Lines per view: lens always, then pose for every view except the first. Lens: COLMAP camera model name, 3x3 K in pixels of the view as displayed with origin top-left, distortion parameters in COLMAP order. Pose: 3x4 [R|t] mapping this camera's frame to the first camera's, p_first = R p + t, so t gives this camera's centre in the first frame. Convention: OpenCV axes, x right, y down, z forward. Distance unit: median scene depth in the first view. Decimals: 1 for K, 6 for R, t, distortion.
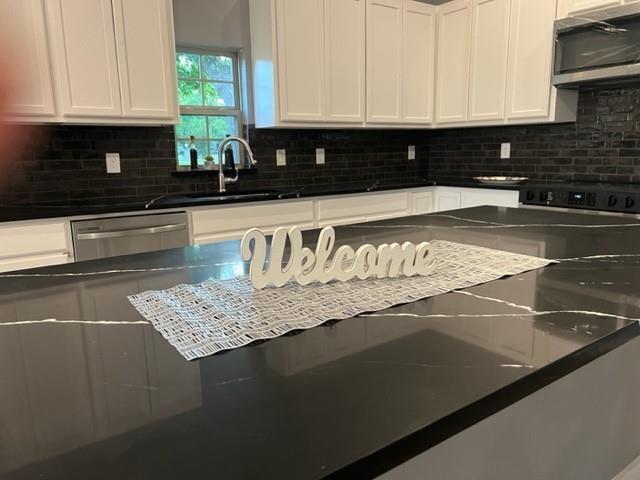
lens RADIAL K [[493.6, 0, 321.1], [0, 493.6, 240.5], [0, 0, 1]] dist [0.058798, -0.078135]
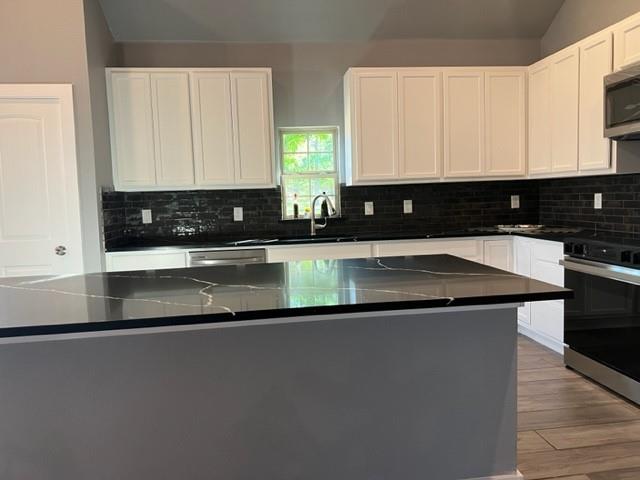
lens RADIAL K [[493.6, 0, 321.1], [0, 493.6, 240.5], [0, 0, 1]] dist [0.058798, -0.078135]
pose [[0.869382, 0.033917, -0.492975, 0.471504], [-0.072769, 0.995552, -0.059838, -0.007259], [0.488752, 0.087895, 0.867984, -0.127649]]
